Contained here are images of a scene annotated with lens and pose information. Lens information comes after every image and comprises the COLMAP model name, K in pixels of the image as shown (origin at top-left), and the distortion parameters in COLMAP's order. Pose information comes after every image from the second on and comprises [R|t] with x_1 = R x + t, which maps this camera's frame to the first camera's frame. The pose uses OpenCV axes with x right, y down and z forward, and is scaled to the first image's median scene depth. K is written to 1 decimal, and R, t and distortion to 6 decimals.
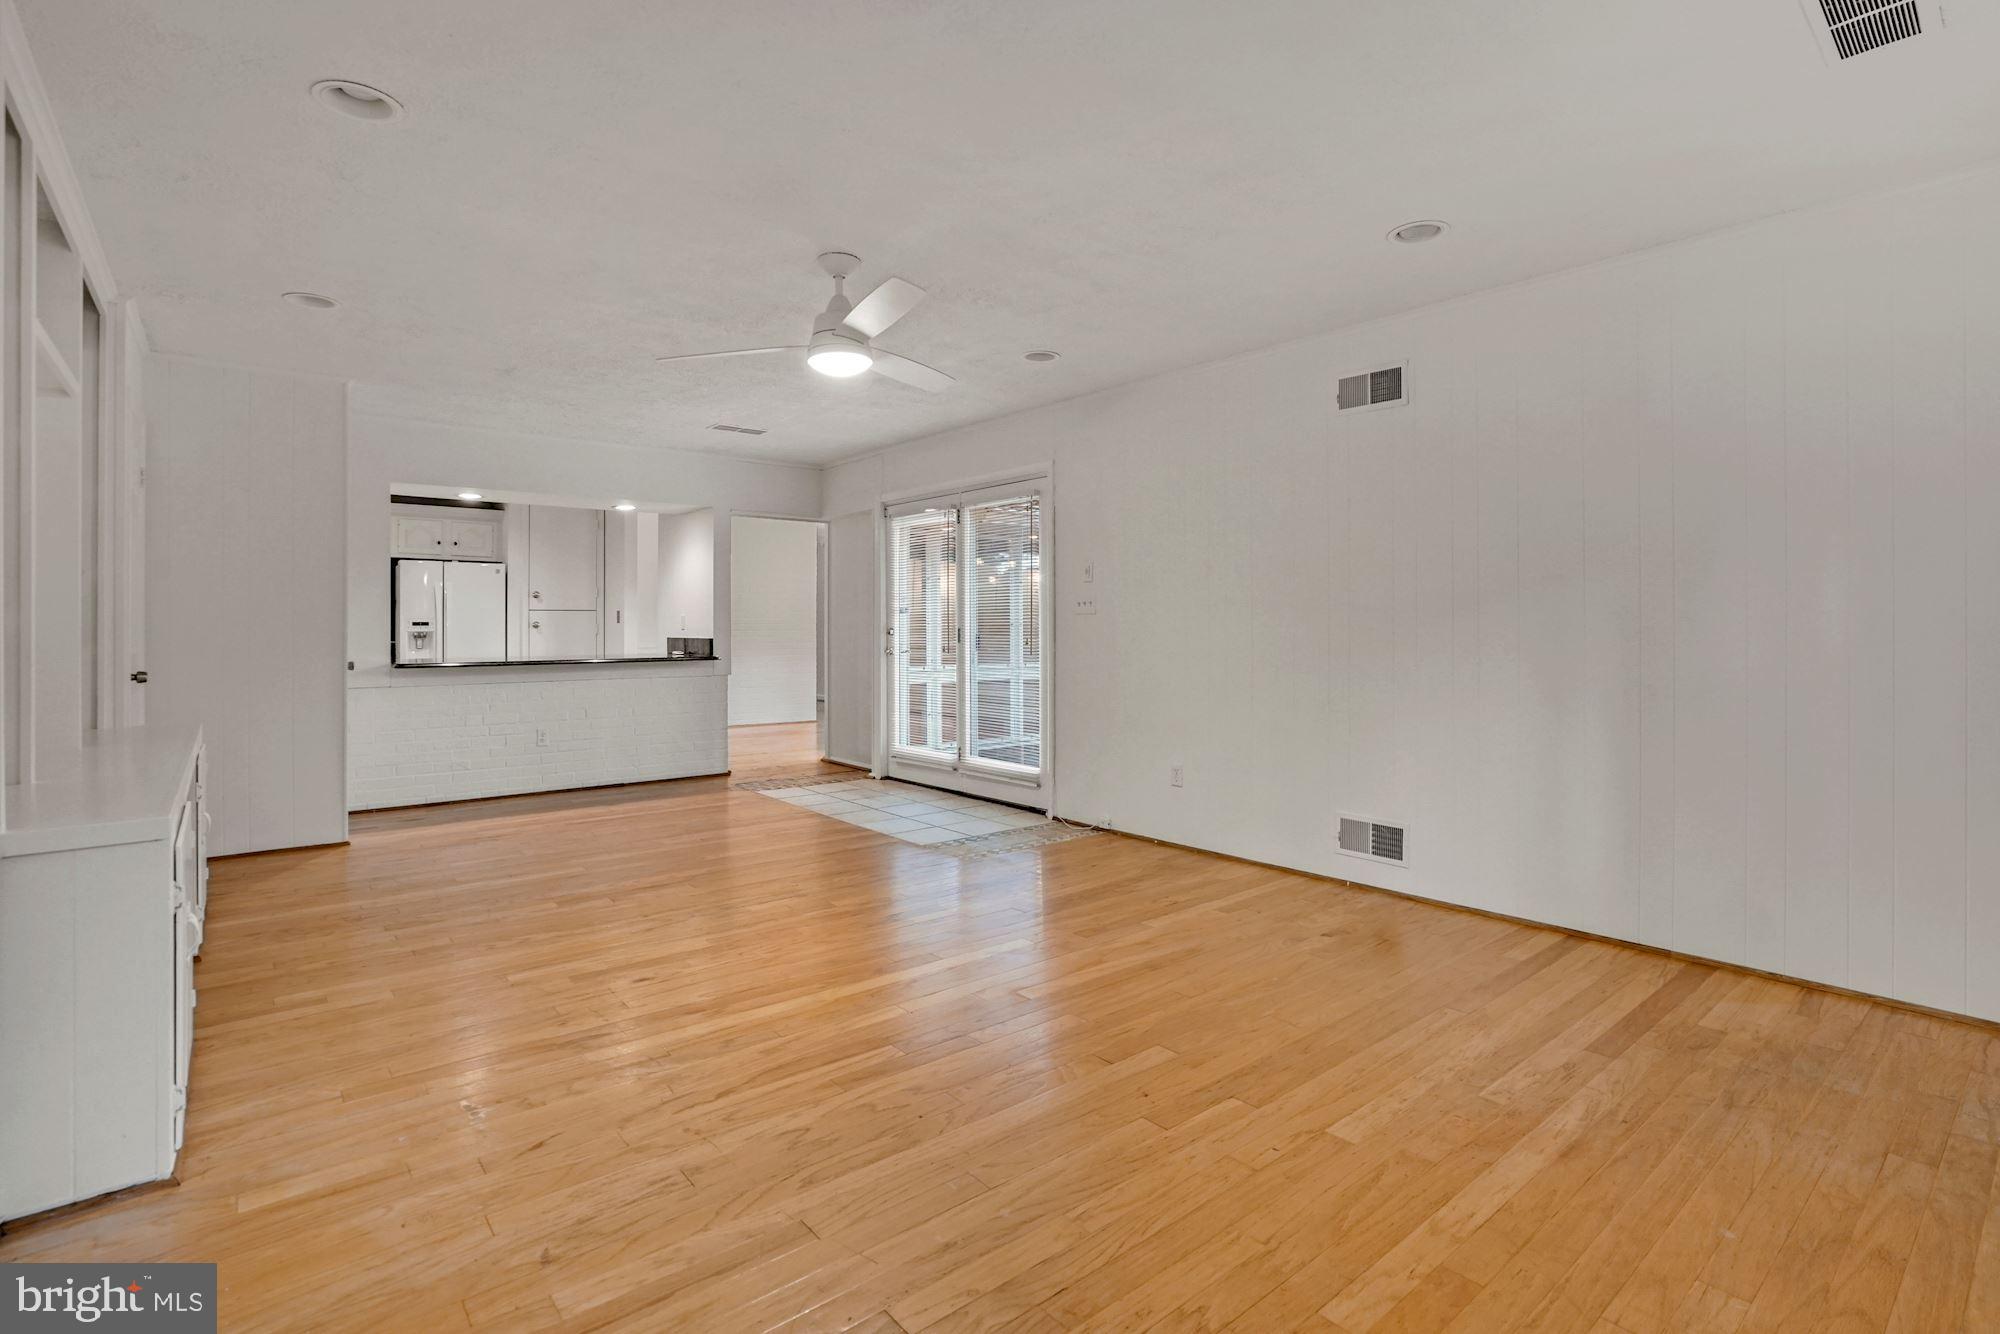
lens RADIAL K [[942.7, 0, 1003.6], [0, 942.7, 656.8], [0, 0, 1]] dist [-0.032637, 0.013145]
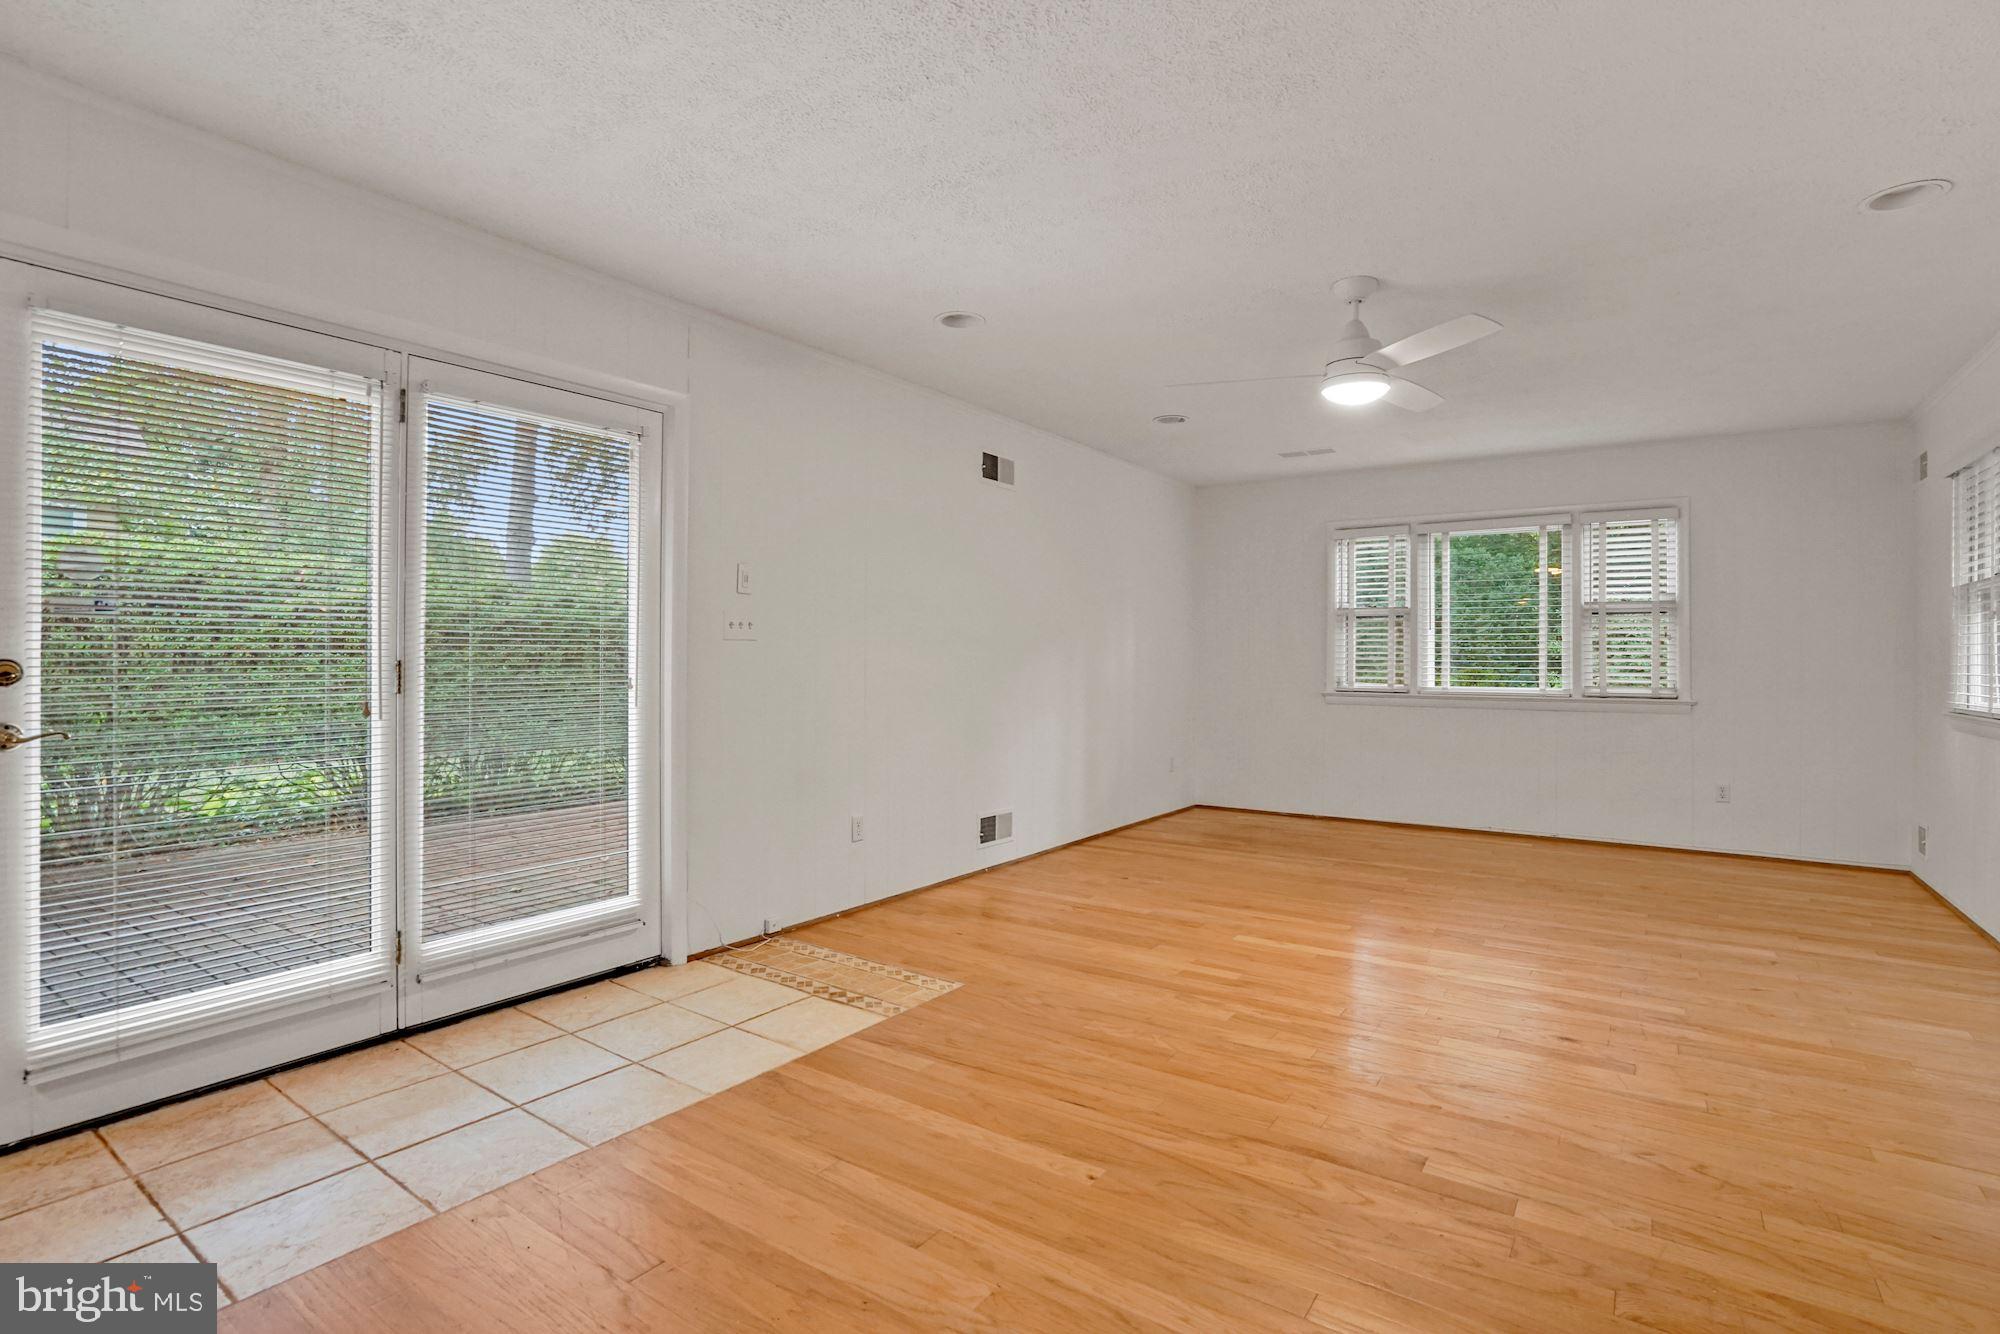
lens RADIAL K [[942.7, 0, 1010.4], [0, 942.7, 662.5], [0, 0, 1]] dist [-0.032637, 0.013145]
pose [[-0.268756, -0.002473, 0.963205, -0.982526], [0.026423, 0.999601, 0.009939, -0.047231], [-0.962846, 0.028122, -0.268583, 1.539916]]
